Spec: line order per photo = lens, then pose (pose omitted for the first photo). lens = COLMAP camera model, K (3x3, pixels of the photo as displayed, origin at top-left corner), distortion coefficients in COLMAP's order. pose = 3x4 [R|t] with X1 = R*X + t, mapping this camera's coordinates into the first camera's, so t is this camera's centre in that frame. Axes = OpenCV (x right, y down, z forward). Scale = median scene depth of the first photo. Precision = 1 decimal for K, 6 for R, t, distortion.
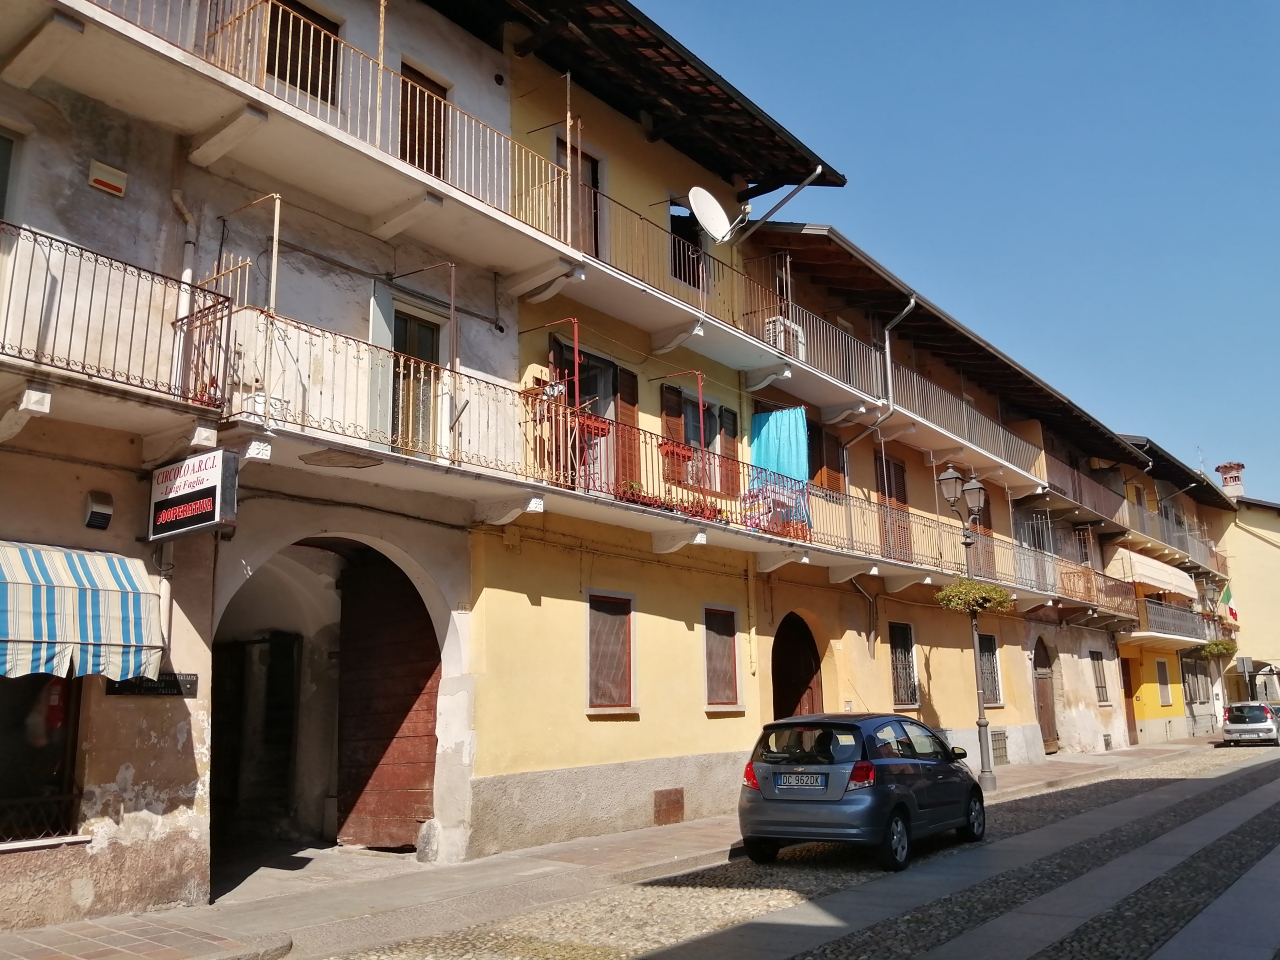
lens RADIAL K [[1043.2, 0, 632.4], [0, 1043.2, 475.4], [0, 0, 1]] dist [0.031449, -0.049716]
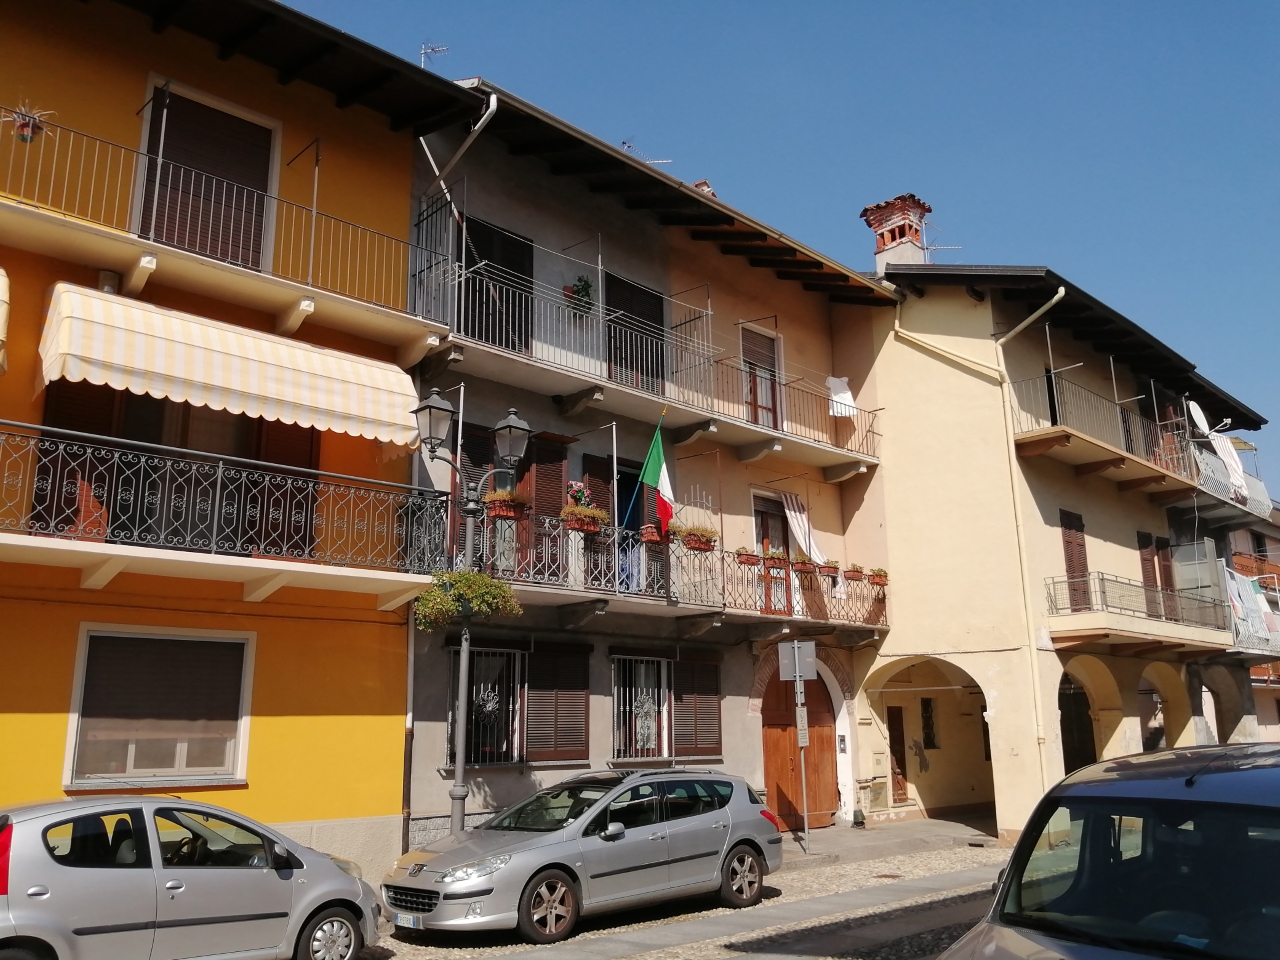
lens RADIAL K [[1043.2, 0, 632.4], [0, 1043.2, 475.4], [0, 0, 1]] dist [0.031449, -0.049716]
pose [[0.985716, -0.050142, -0.160780, 1.110699], [0.043957, 0.998159, -0.041798, 0.241541], [0.162579, 0.034134, 0.986105, 1.174419]]
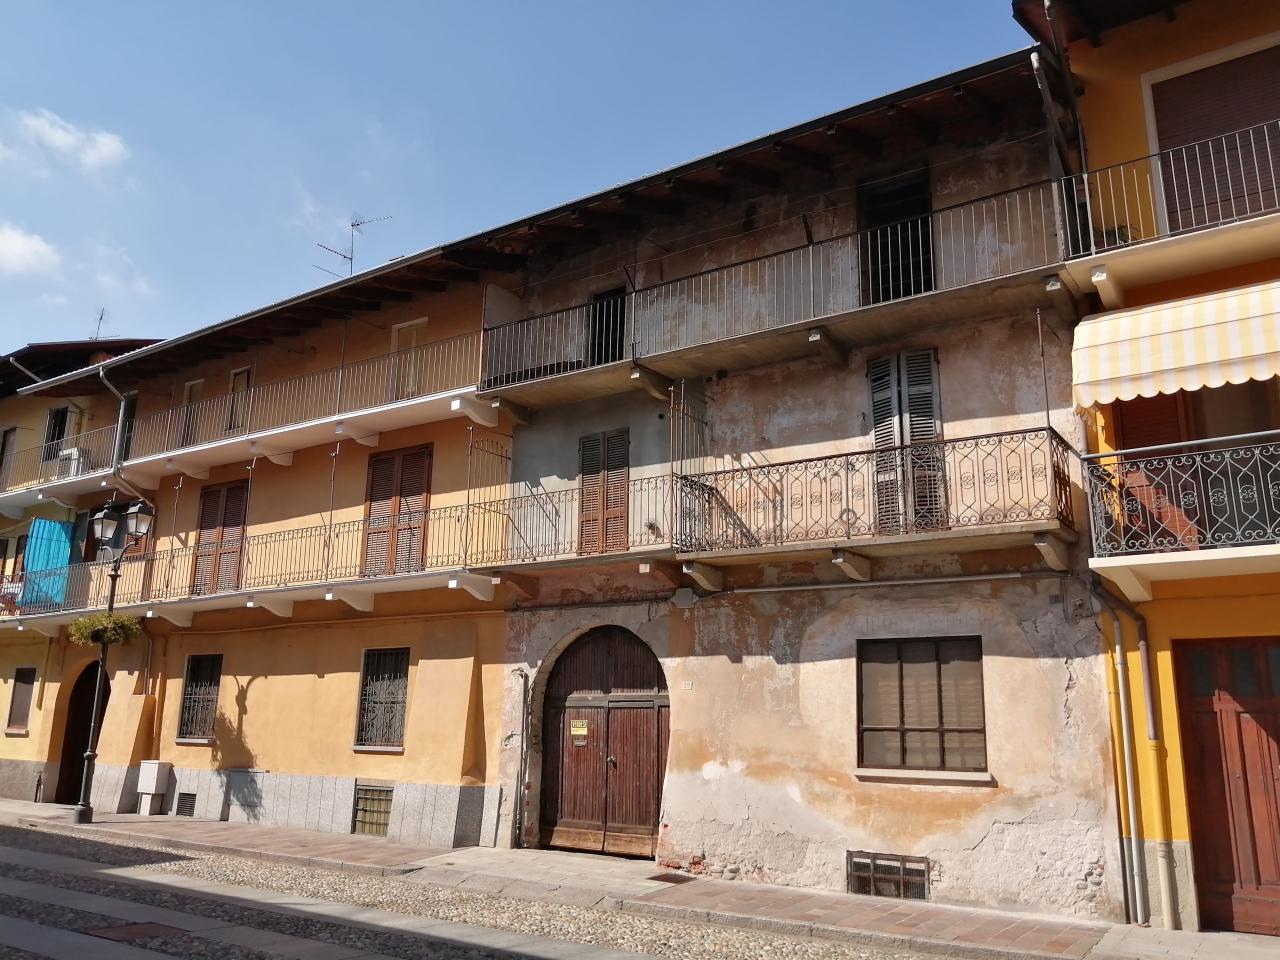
lens RADIAL K [[1043.2, 0, 632.4], [0, 1043.2, 475.4], [0, 0, 1]] dist [0.031449, -0.049716]
pose [[0.042121, -0.242250, -0.969299, 1.199376], [0.174187, 0.957083, -0.231627, 0.263174], [0.983811, -0.159083, 0.082510, 1.275882]]
